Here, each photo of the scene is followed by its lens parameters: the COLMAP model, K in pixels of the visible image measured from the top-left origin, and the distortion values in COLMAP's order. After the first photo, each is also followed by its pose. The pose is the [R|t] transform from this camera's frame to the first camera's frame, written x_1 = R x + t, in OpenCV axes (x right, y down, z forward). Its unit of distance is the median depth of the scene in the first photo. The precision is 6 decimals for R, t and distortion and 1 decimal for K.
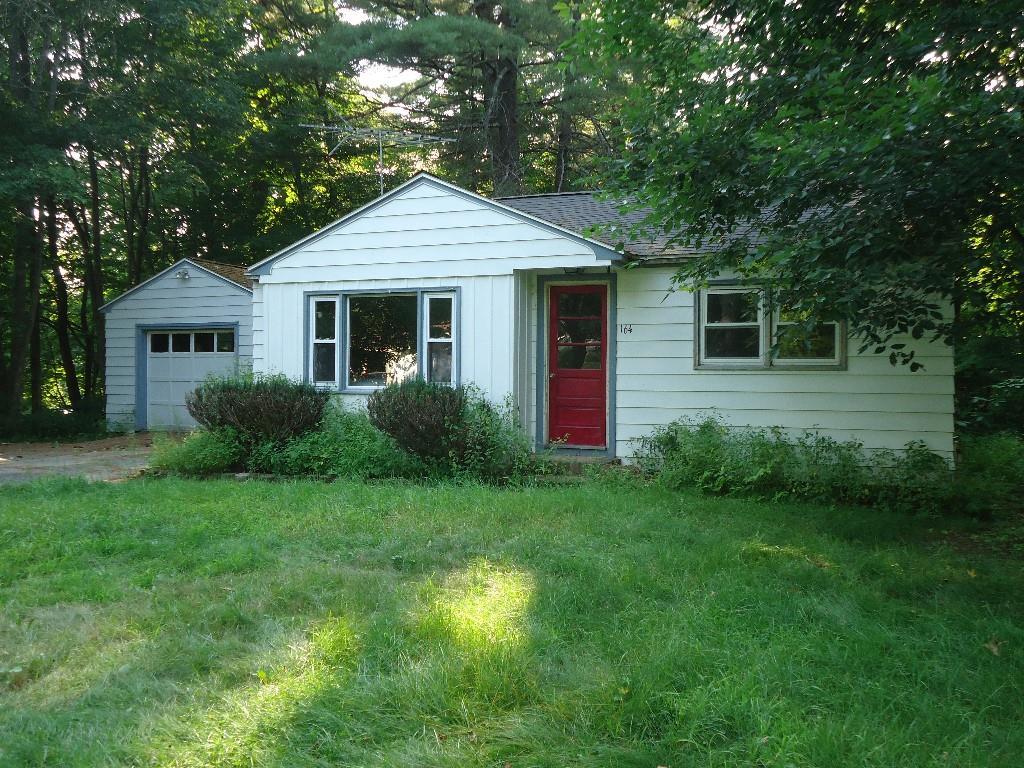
lens RADIAL K [[1007.3, 0, 512.0], [0, 1007.3, 384.0], [0, 0, 1]] dist [0.149166, 0.001521]
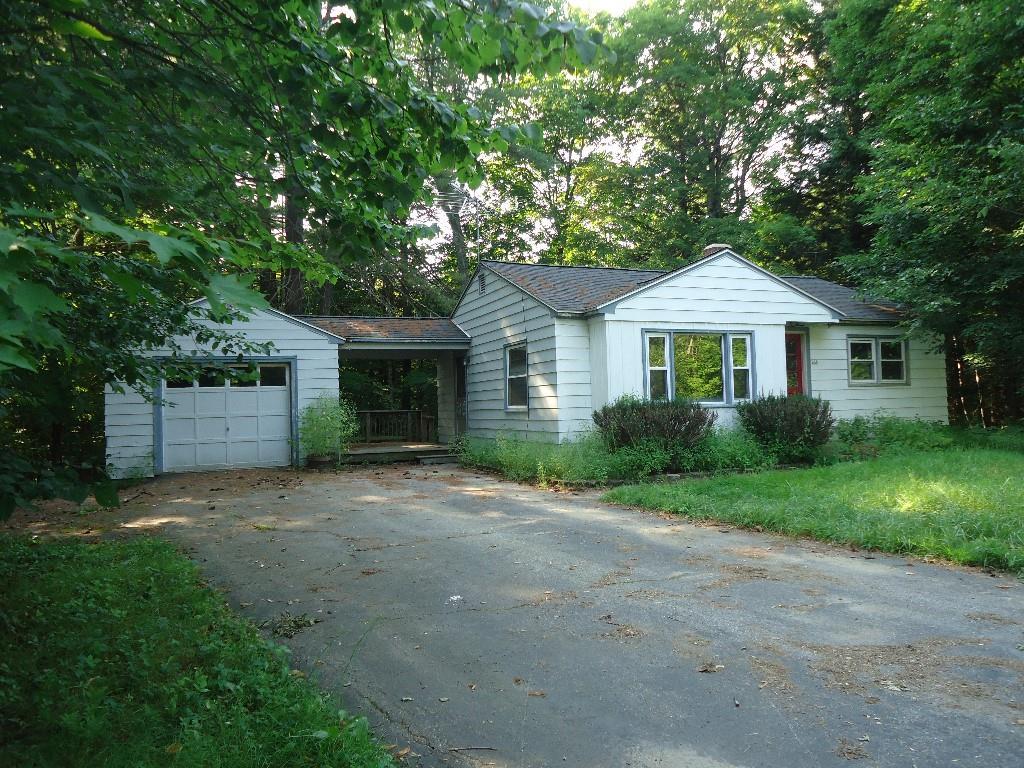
lens RADIAL K [[745.1, 0, 512.0], [0, 745.1, 384.0], [0, 0, 1]] dist [0.005600, 0.005247]
pose [[0.679122, 0.000898, 0.734025, -0.681573], [0.040249, 0.998449, -0.038460, 0.004068], [-0.732921, 0.055663, 0.678033, 0.345379]]
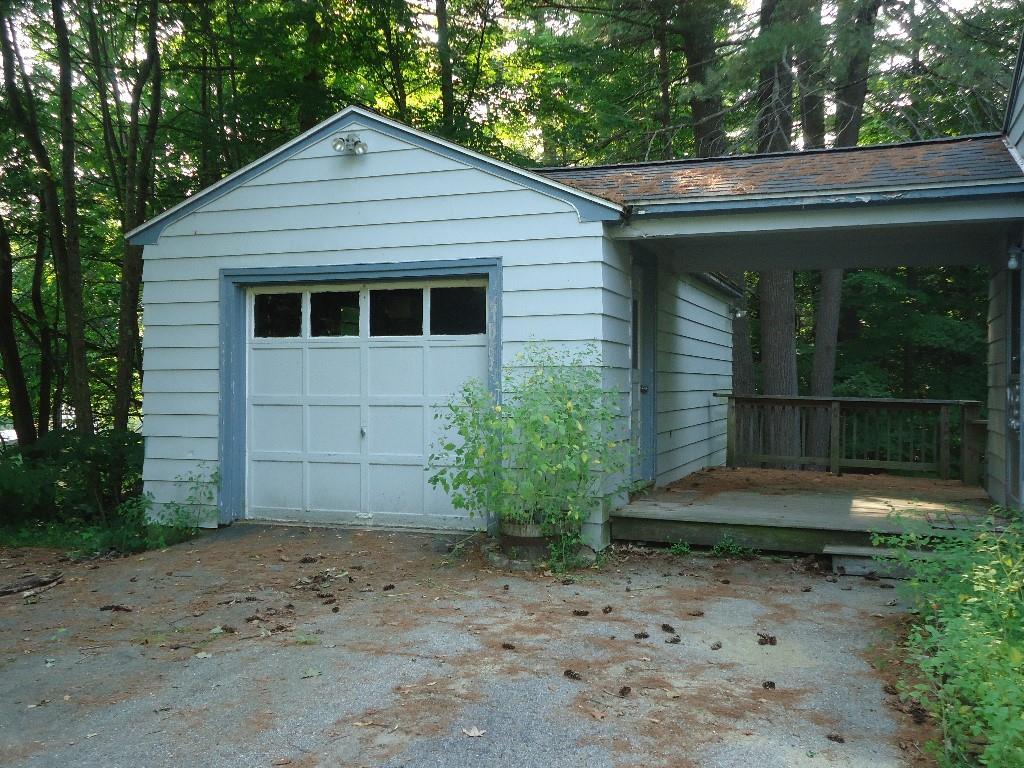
lens RADIAL K [[1007.3, 0, 512.0], [0, 1007.3, 384.0], [0, 0, 1]] dist [0.149166, 0.001521]
pose [[0.995827, -0.003367, 0.091196, -0.306606], [0.003837, 0.999980, -0.004973, -0.009682], [-0.091177, 0.005302, 0.995821, 0.616254]]
